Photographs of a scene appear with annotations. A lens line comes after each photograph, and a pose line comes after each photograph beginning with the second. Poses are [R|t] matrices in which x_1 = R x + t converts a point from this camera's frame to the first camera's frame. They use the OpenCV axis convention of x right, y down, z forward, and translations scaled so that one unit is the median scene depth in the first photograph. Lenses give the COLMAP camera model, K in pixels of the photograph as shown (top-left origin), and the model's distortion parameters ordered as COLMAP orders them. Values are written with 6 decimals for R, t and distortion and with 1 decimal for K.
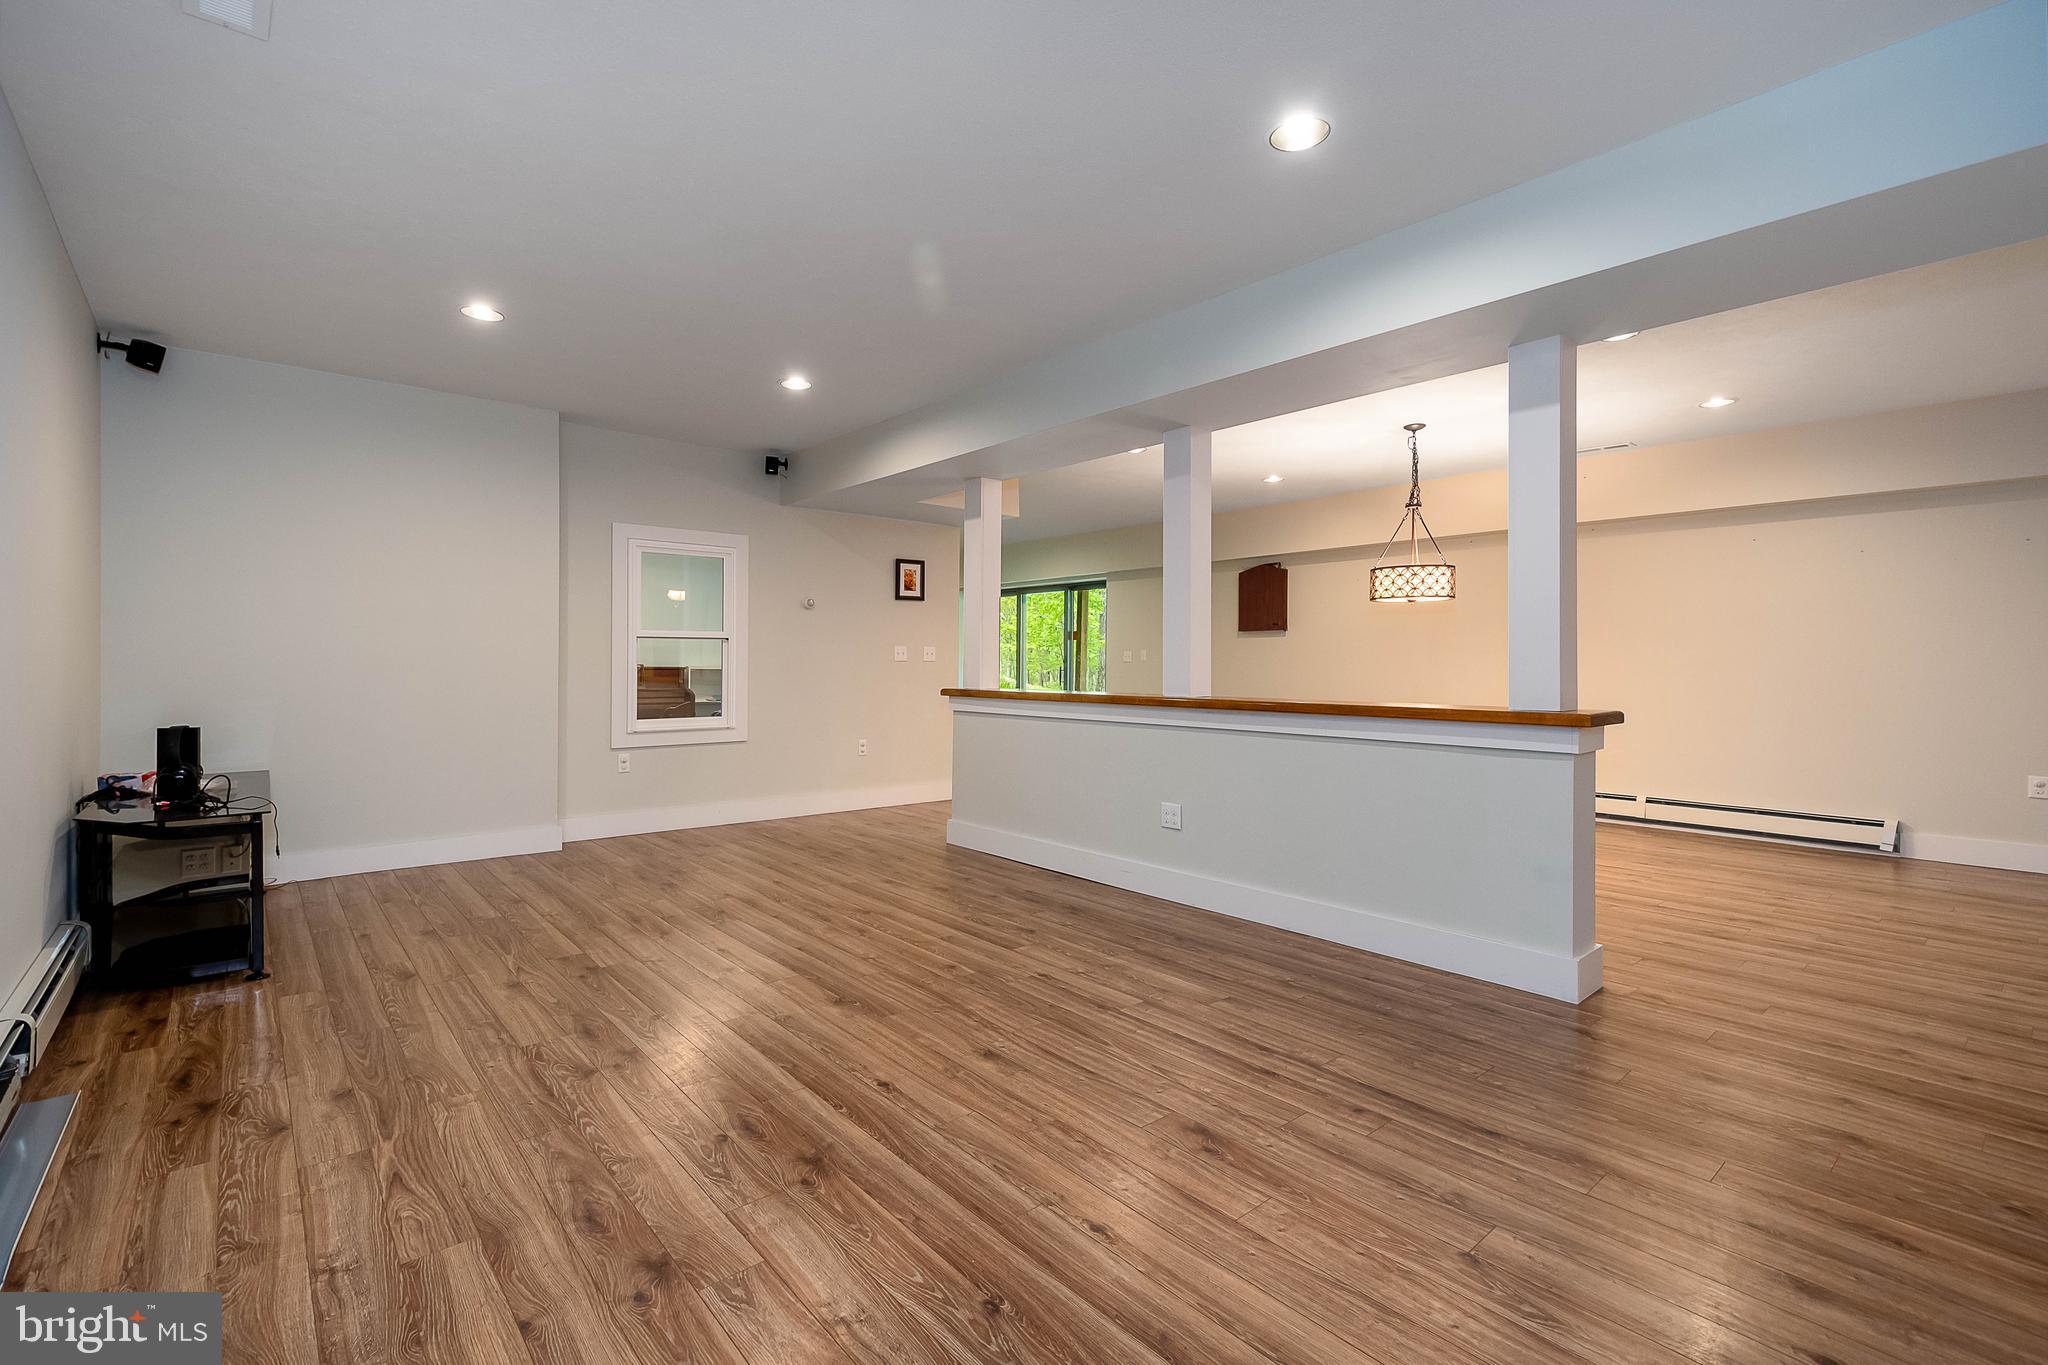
lens RADIAL K [[902.7, 0, 1017.4], [0, 902.7, 667.9], [0, 0, 1]] dist [0.014611, -0.001258]
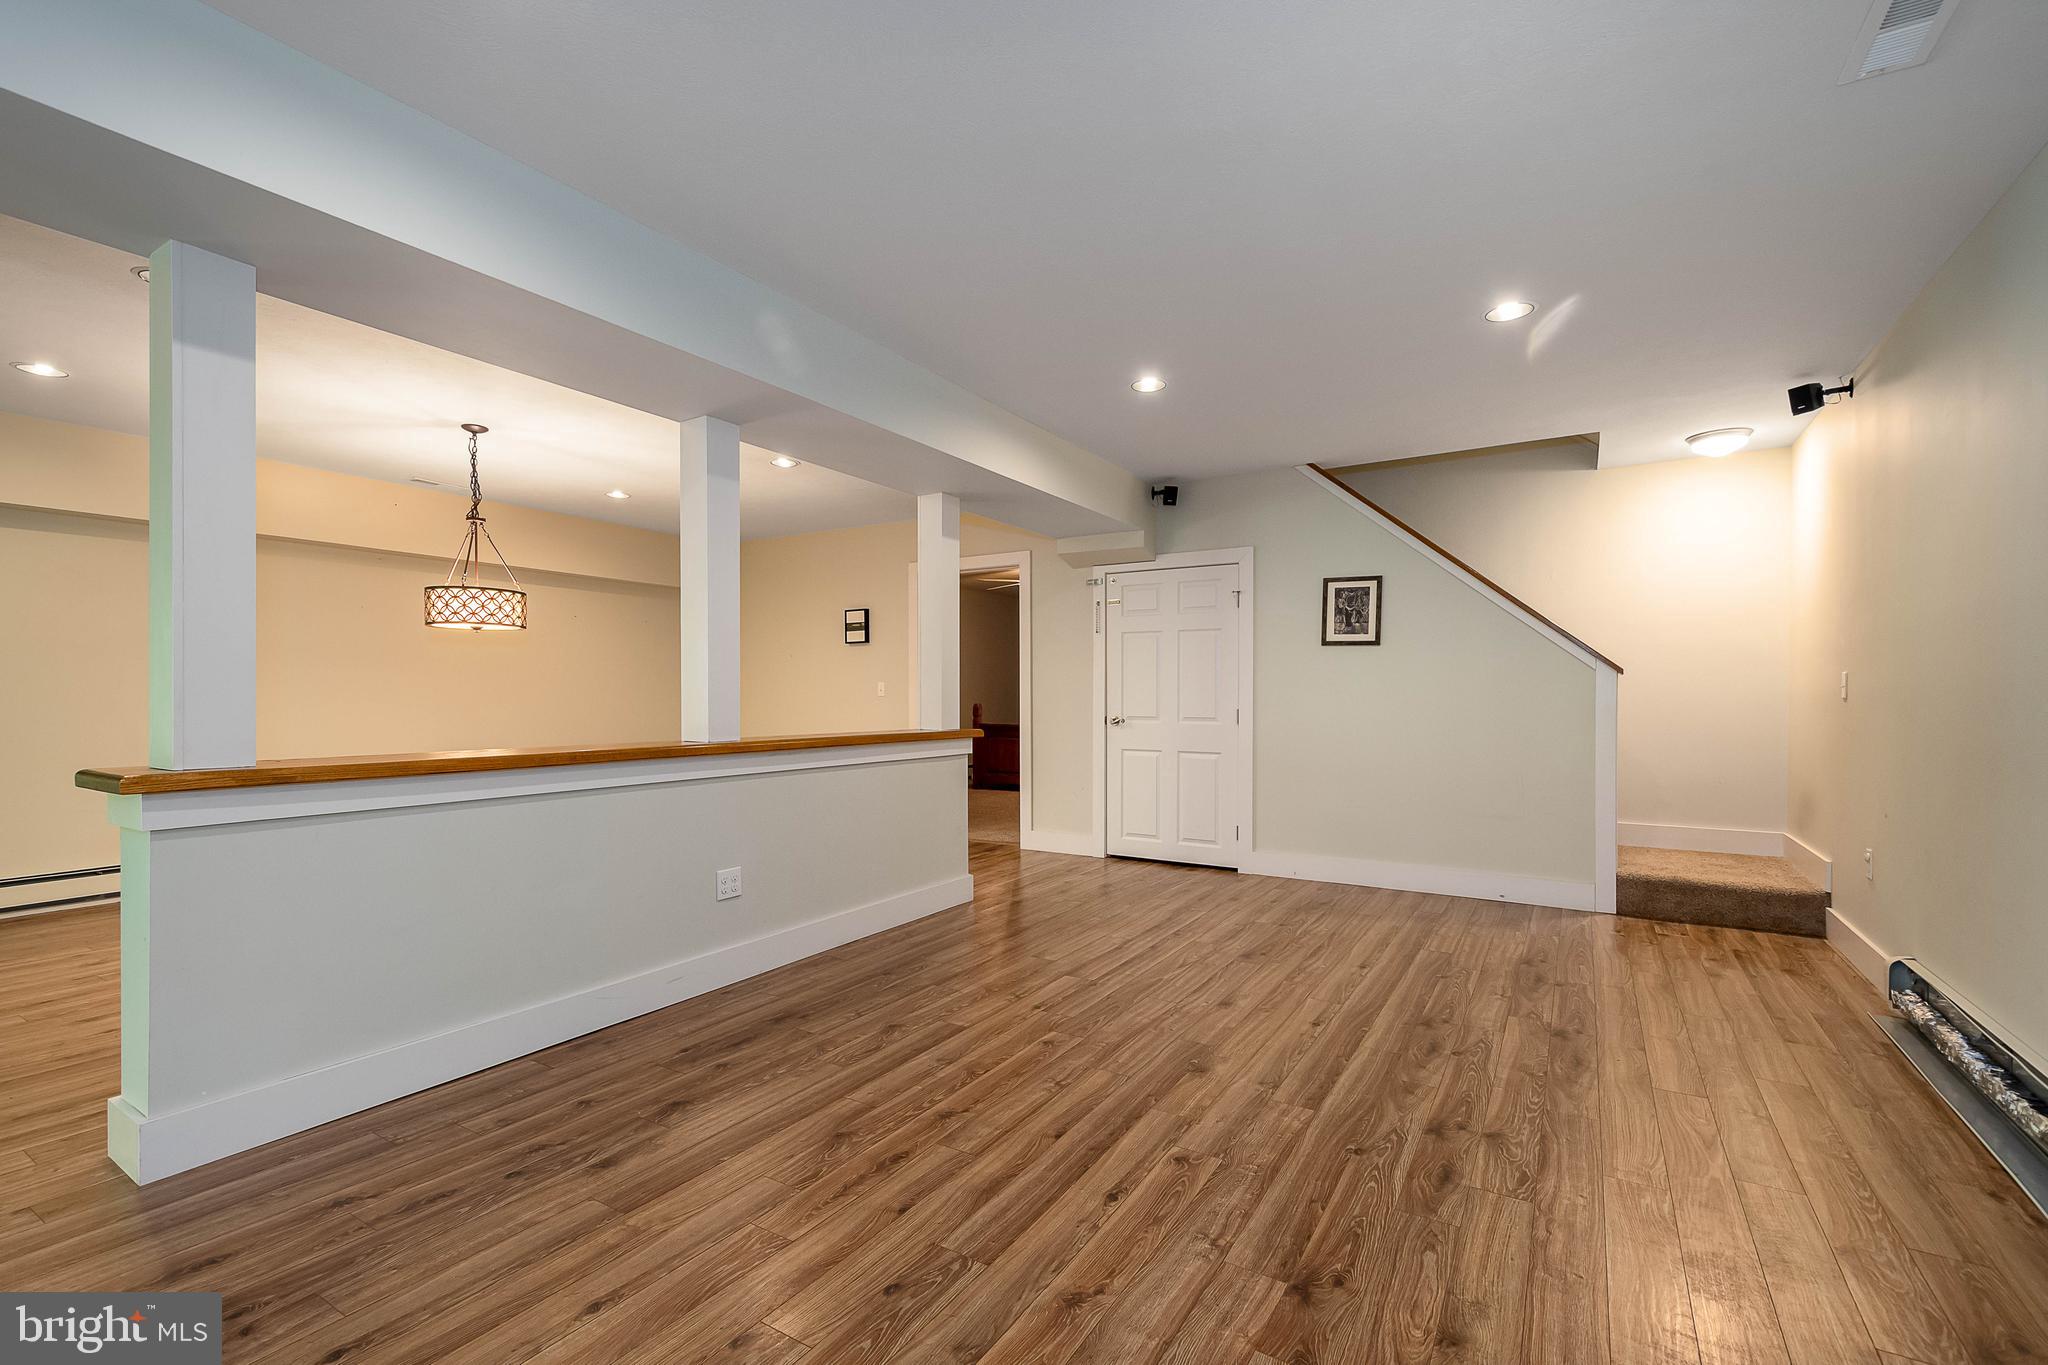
lens RADIAL K [[902.7, 0, 973.4], [0, 902.7, 706.3], [0, 0, 1]] dist [0.014611, -0.001258]
pose [[-0.269198, -0.015691, 0.962957, -1.027896], [0.003666, 0.999843, 0.017317, -0.022155], [-0.963078, 0.008192, -0.269098, 1.474881]]
